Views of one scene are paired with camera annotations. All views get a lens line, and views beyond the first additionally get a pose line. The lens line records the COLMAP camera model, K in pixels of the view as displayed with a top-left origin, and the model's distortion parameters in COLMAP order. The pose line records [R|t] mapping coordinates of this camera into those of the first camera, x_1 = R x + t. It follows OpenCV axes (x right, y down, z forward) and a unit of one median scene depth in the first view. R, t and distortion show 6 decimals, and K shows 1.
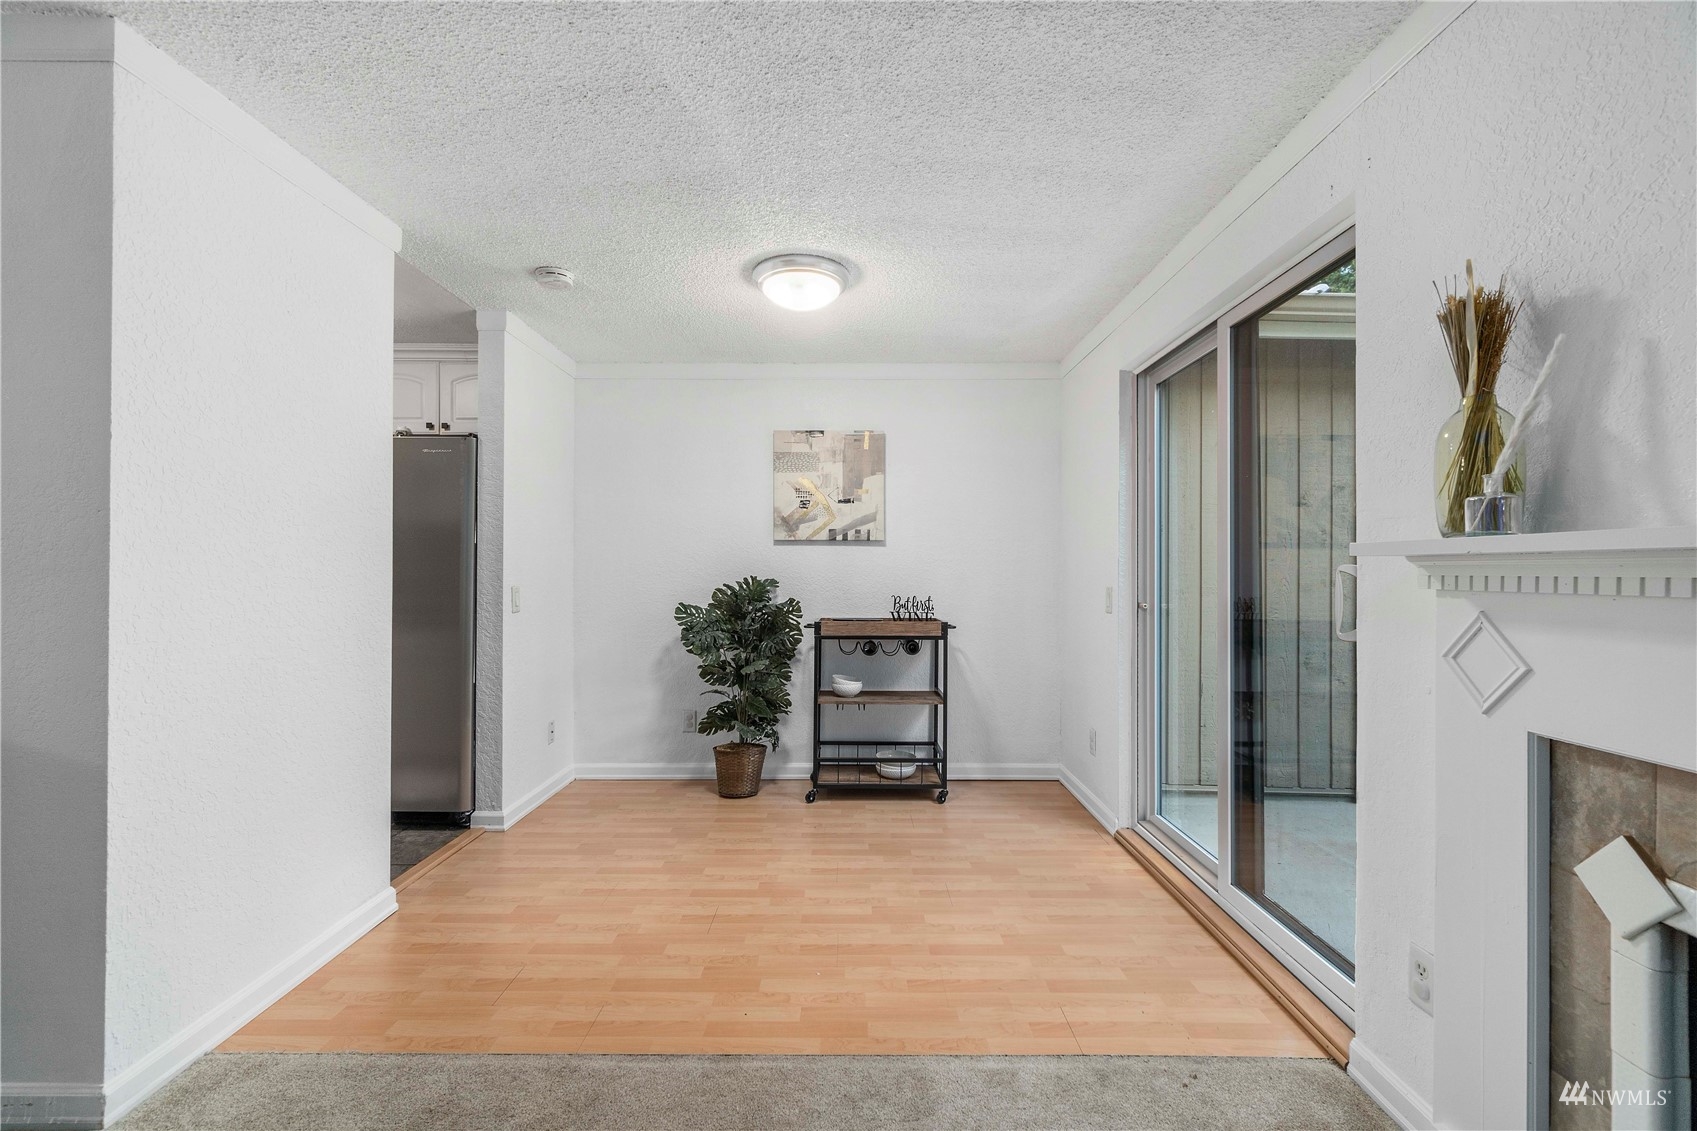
lens RADIAL K [[718.2, 0, 844.0], [0, 718.2, 557.4], [0, 0, 1]] dist [-0.014207, -0.000238]
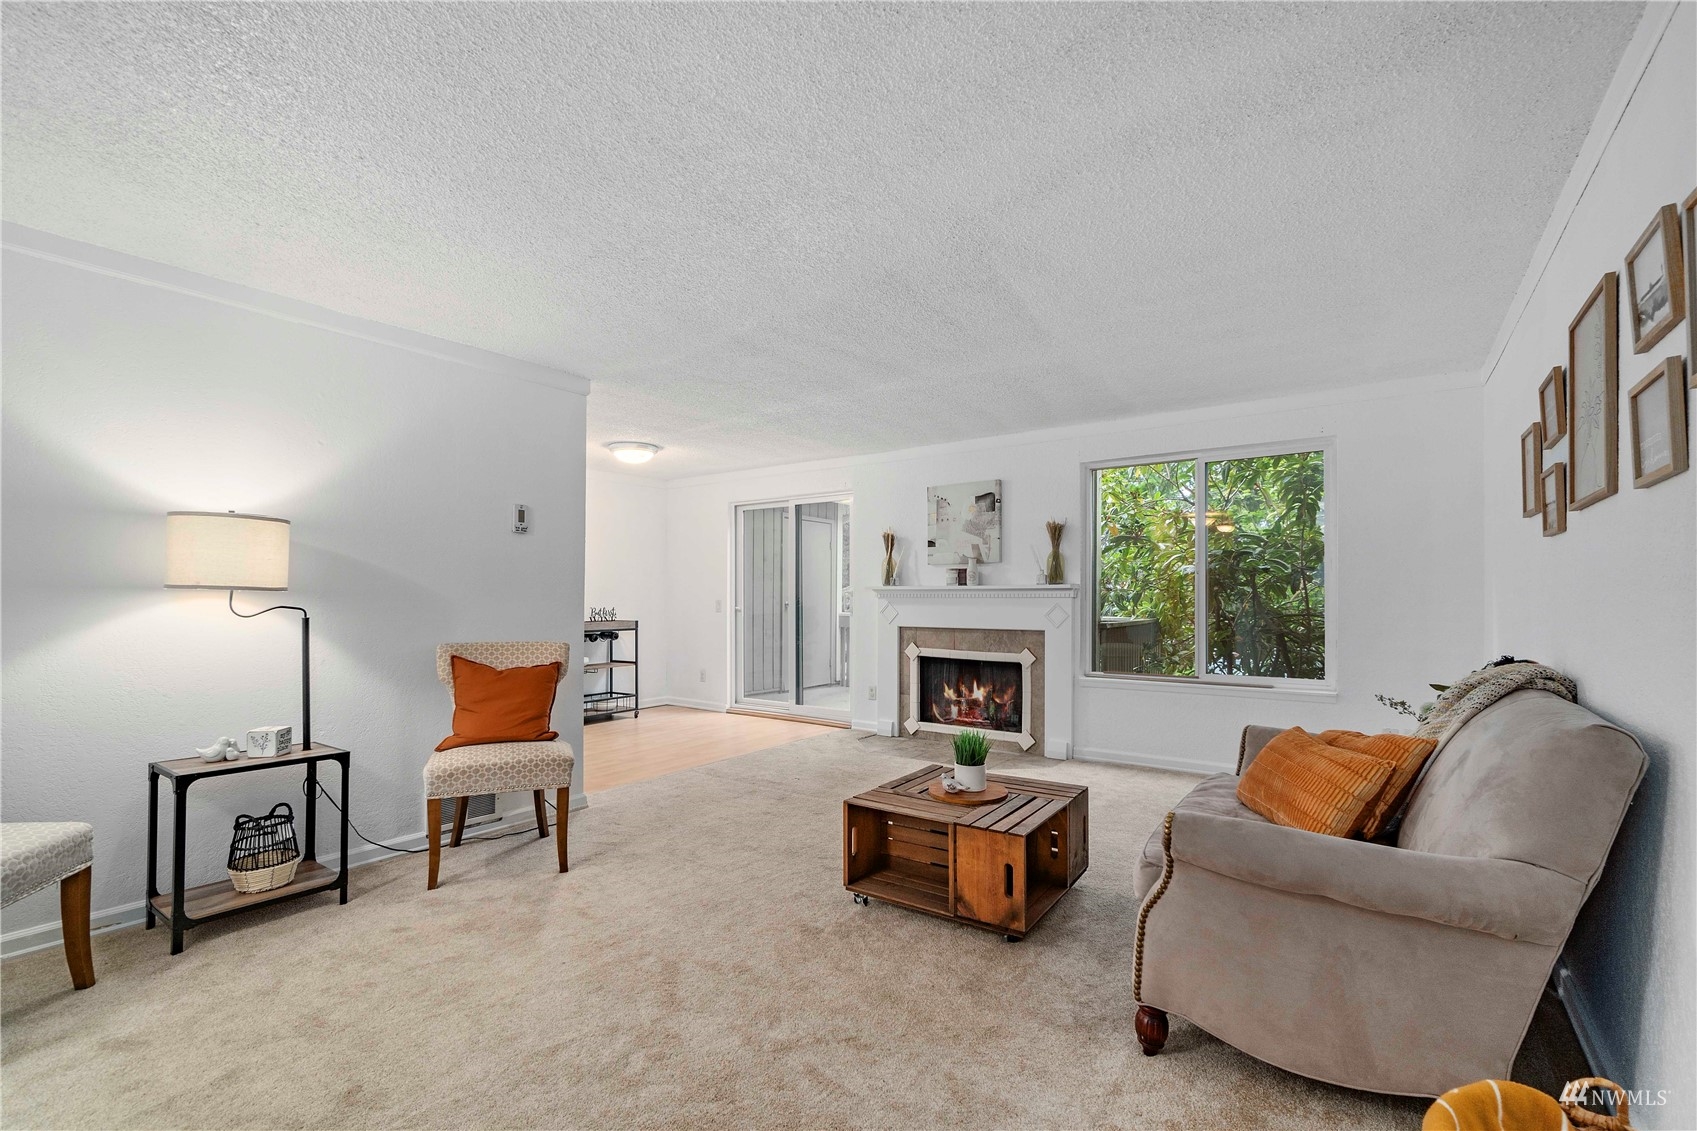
lens RADIAL K [[744.2, 0, 845.8], [0, 744.2, 560.7], [0, 0, 1]] dist [-0.001980, 0.000073]
pose [[0.586344, 0.031962, 0.809432, -2.085763], [-0.014101, 0.999473, -0.029252, -0.028679], [-0.809940, 0.005738, 0.586485, -1.054618]]
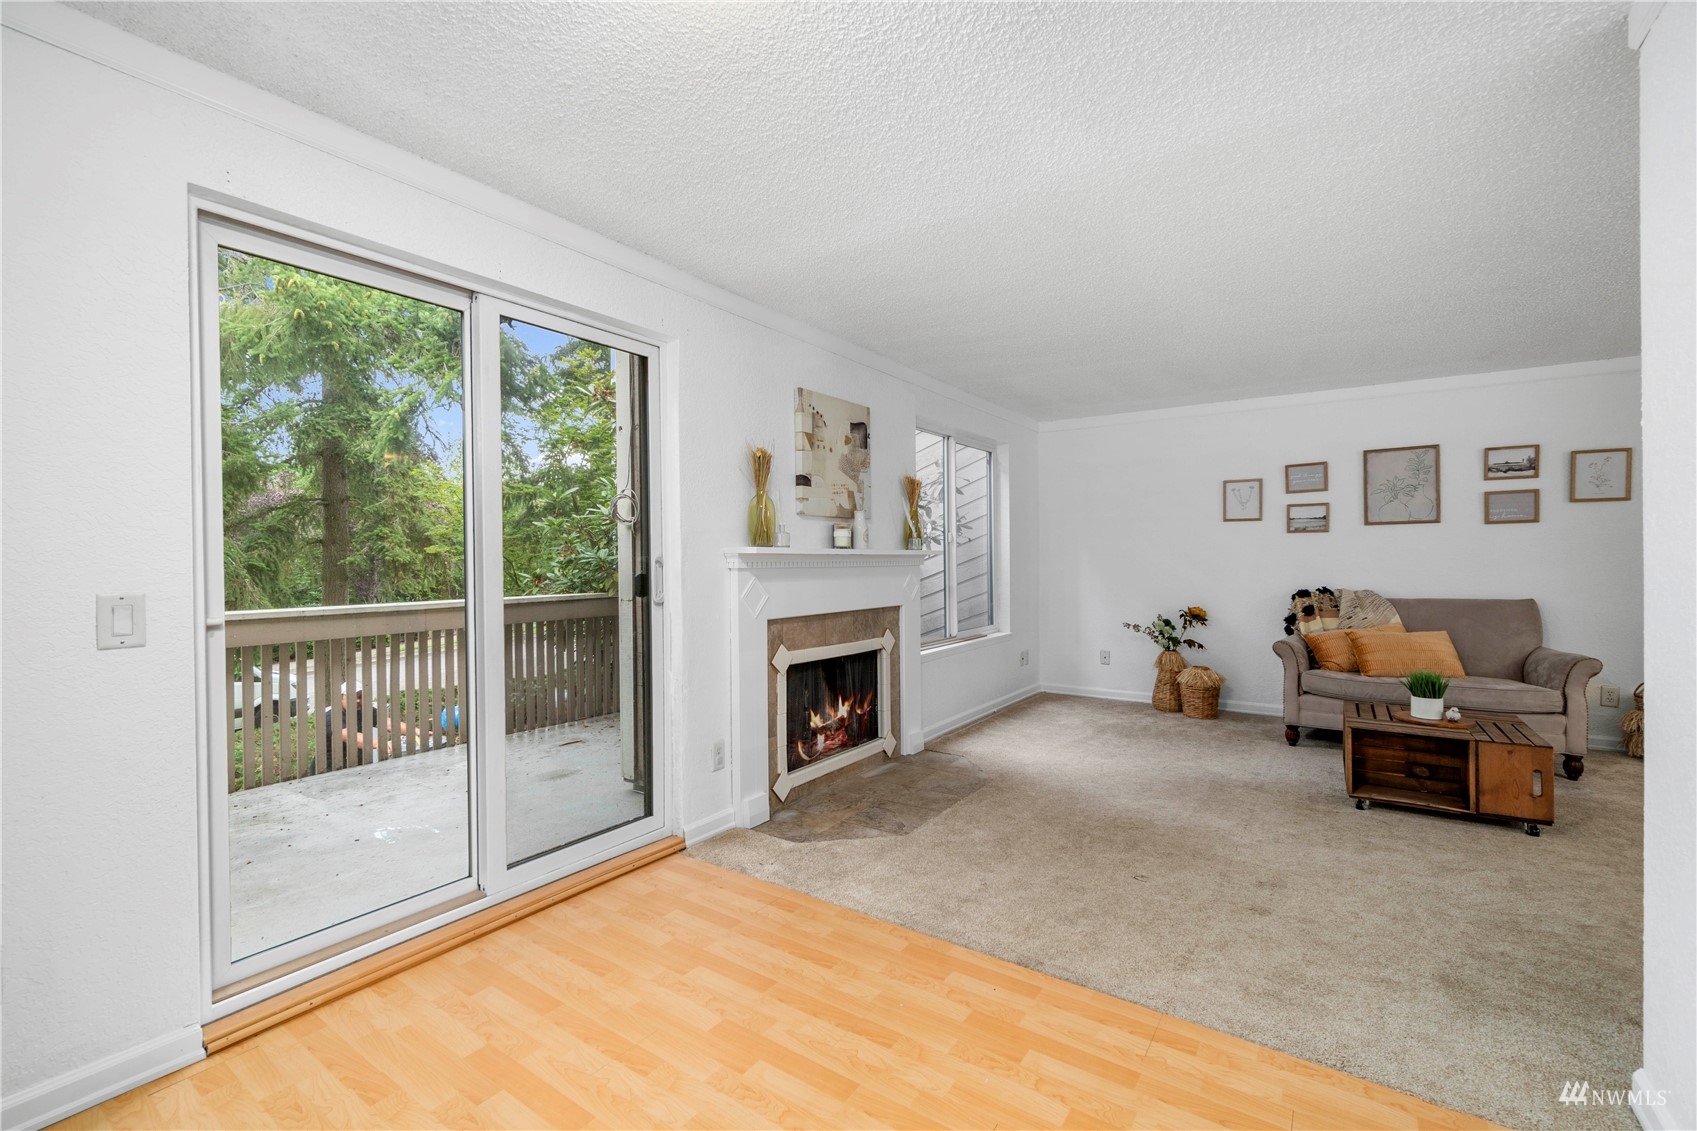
lens RADIAL K [[744.2, 0, 845.8], [0, 744.2, 560.7], [0, 0, 1]] dist [-0.001980, 0.000073]
pose [[-0.830788, -0.000154, 0.556589, -0.540486], [-0.009588, 0.999856, -0.014036, 0.035884], [-0.556506, -0.016998, -0.830669, 1.975365]]
